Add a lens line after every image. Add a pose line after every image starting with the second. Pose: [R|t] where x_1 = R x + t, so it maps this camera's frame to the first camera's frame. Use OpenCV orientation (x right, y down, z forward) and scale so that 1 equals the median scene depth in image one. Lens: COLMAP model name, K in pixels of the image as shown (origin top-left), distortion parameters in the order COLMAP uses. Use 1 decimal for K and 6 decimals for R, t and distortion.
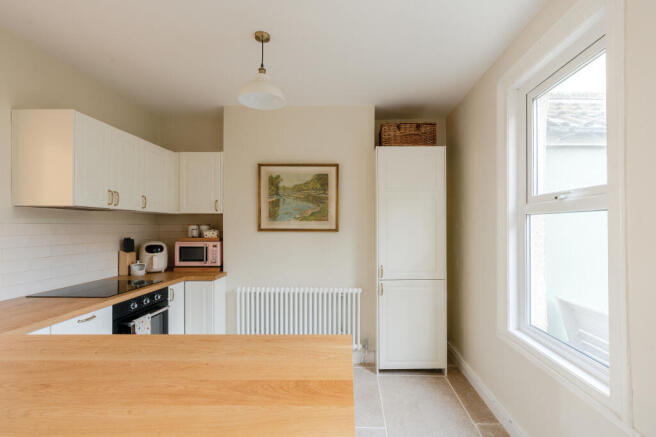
lens RADIAL K [[312.7, 0, 349.0], [0, 312.7, 225.1], [0, 0, 1]] dist [-0.002560, -0.000309]
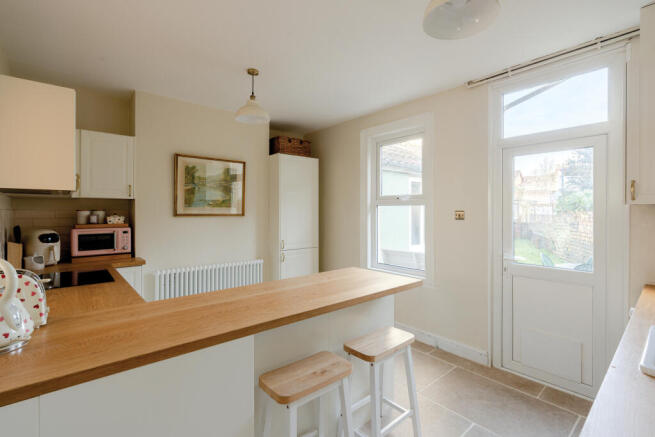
lens RADIAL K [[307.6, 0, 327.8], [0, 307.6, 213.9], [0, 0, 1]] dist [0.000400, 0.000051]
pose [[0.756159, -0.005780, 0.654363, -0.588039], [-0.001762, 0.999939, 0.010869, -0.002039], [-0.654386, -0.009372, 0.756102, -0.145038]]
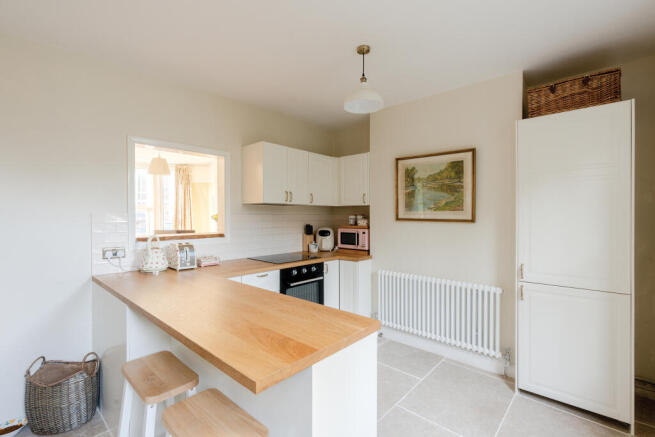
lens RADIAL K [[302.4, 0, 327.5], [0, 302.4, 218.5], [0, 0, 1]] dist [0.000226, 0.000354]
pose [[0.743631, 0.007666, -0.668546, 0.237274], [0.000911, 0.999922, 0.012478, -0.001880], [0.668590, -0.009888, 0.743566, 0.057408]]
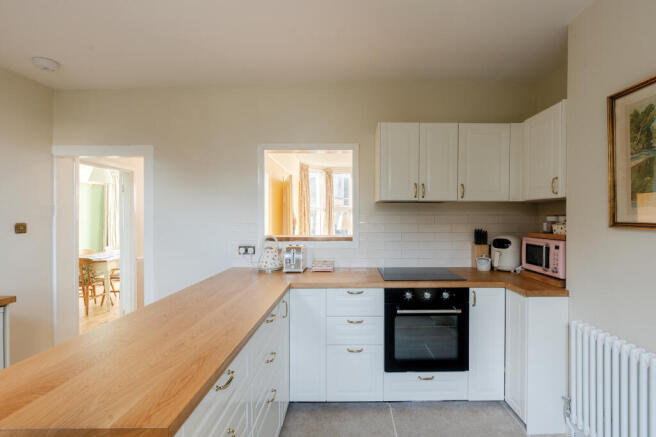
lens RADIAL K [[312.7, 0, 349.0], [0, 312.7, 225.1], [0, 0, 1]] dist [-0.002560, -0.000309]
pose [[0.016326, 0.027066, -0.999500, 0.225525], [0.002678, 0.999629, 0.027113, 0.000932], [0.999863, -0.003119, 0.016248, 0.557517]]
